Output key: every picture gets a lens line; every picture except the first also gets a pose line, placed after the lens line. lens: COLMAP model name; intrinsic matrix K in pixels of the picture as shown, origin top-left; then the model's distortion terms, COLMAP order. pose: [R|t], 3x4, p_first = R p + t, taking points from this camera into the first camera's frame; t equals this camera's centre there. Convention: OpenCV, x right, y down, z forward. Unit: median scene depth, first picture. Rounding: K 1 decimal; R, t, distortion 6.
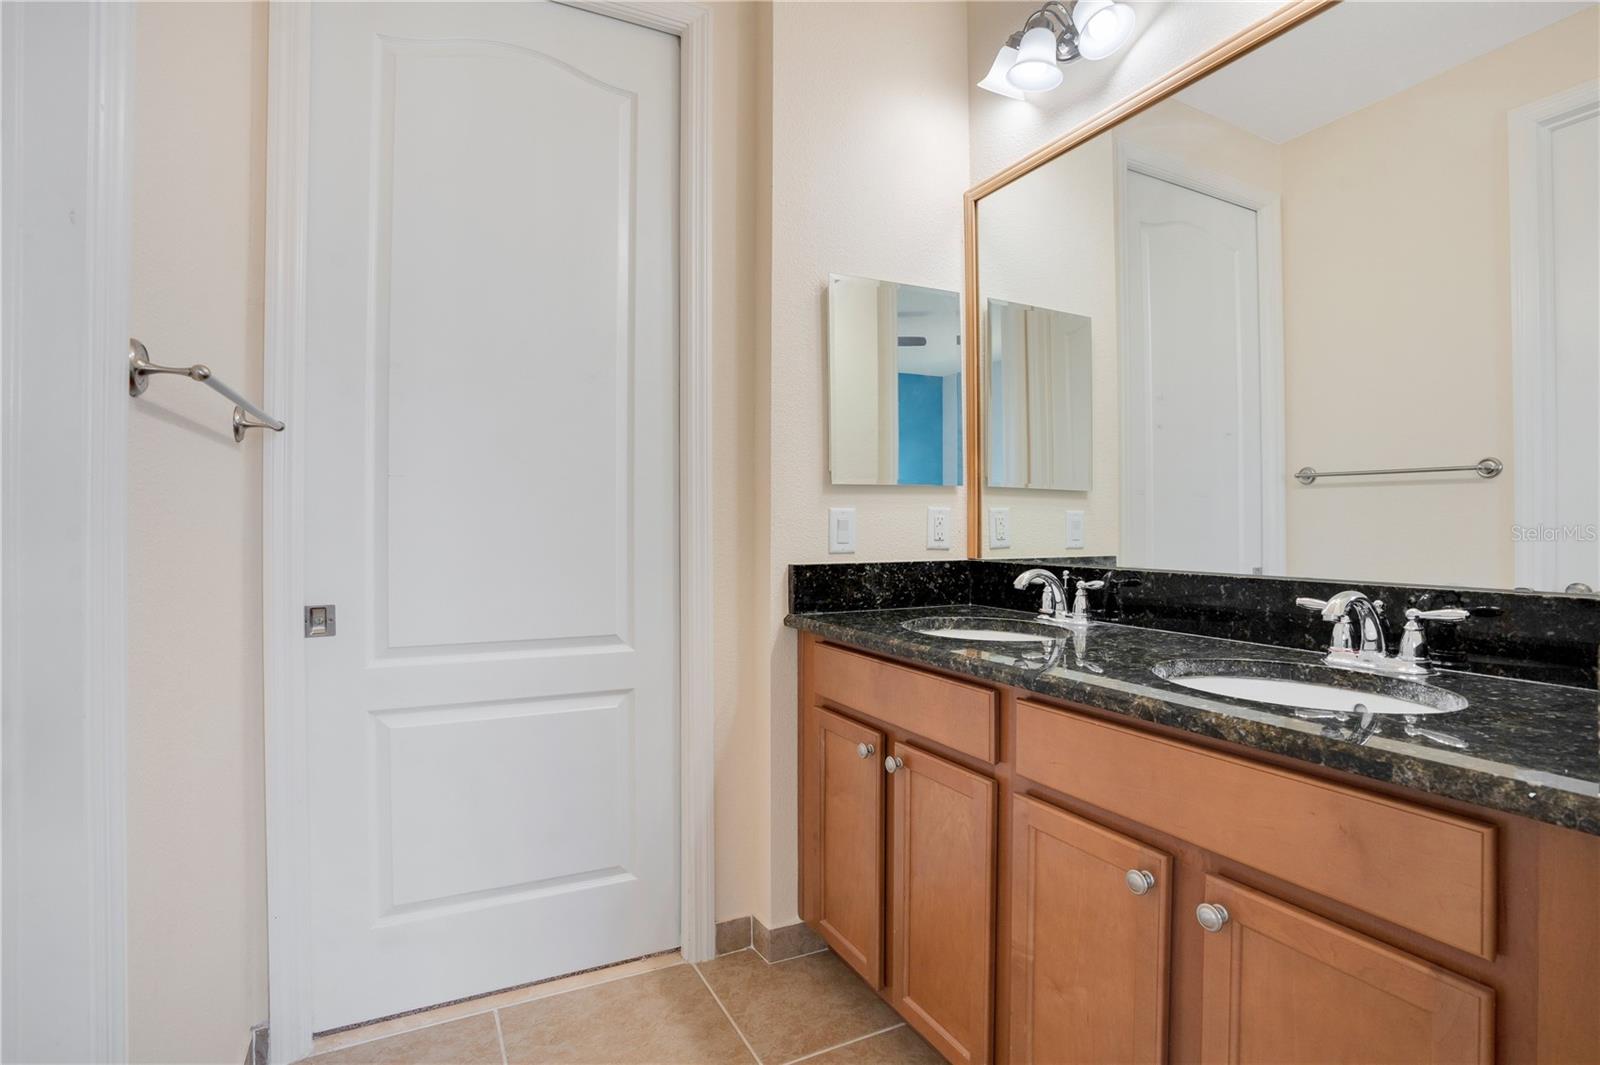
lens RADIAL K [[779.9, 0, 800.0], [0, 779.9, 532.5], [0, 0, 1]] dist [-0.000148, 0.000055]
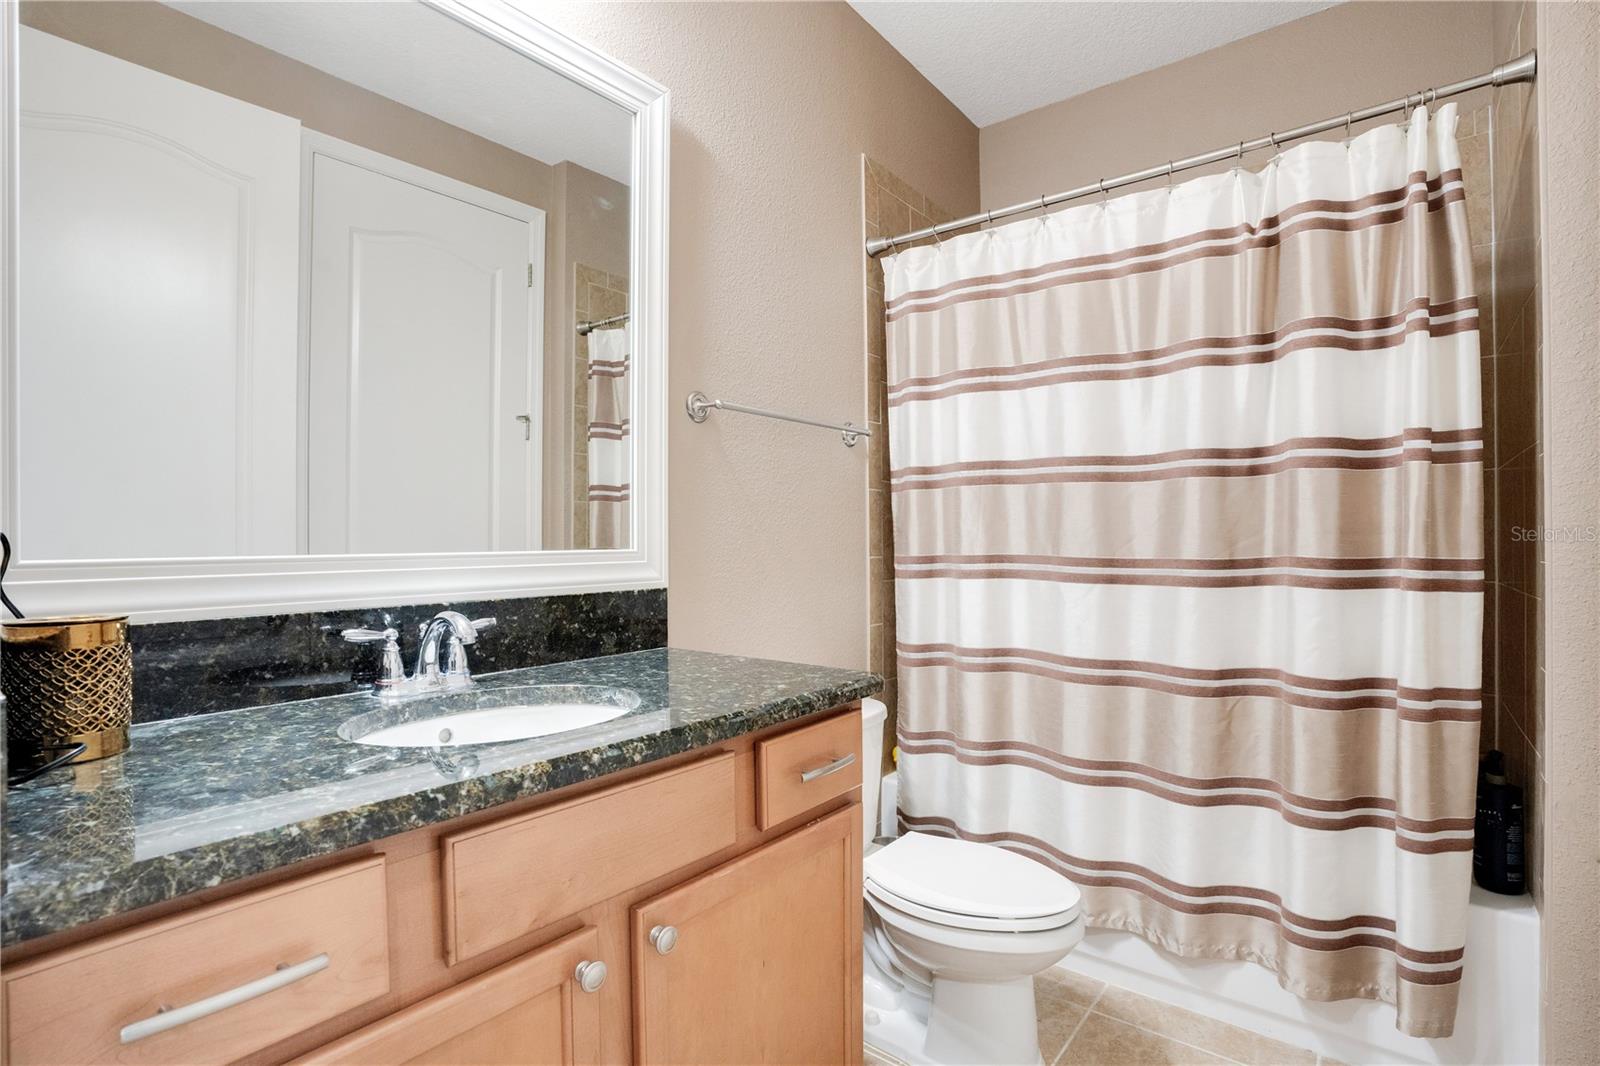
lens RADIAL K [[779.9, 0, 800.0], [0, 779.9, 533.0], [0, 0, 1]] dist [-0.000148, 0.000055]
pose [[-0.407429, 0.013273, 0.913140, -0.489023], [-0.001499, 0.999883, -0.015203, -0.014527], [-0.913235, -0.007563, -0.407362, 1.307268]]
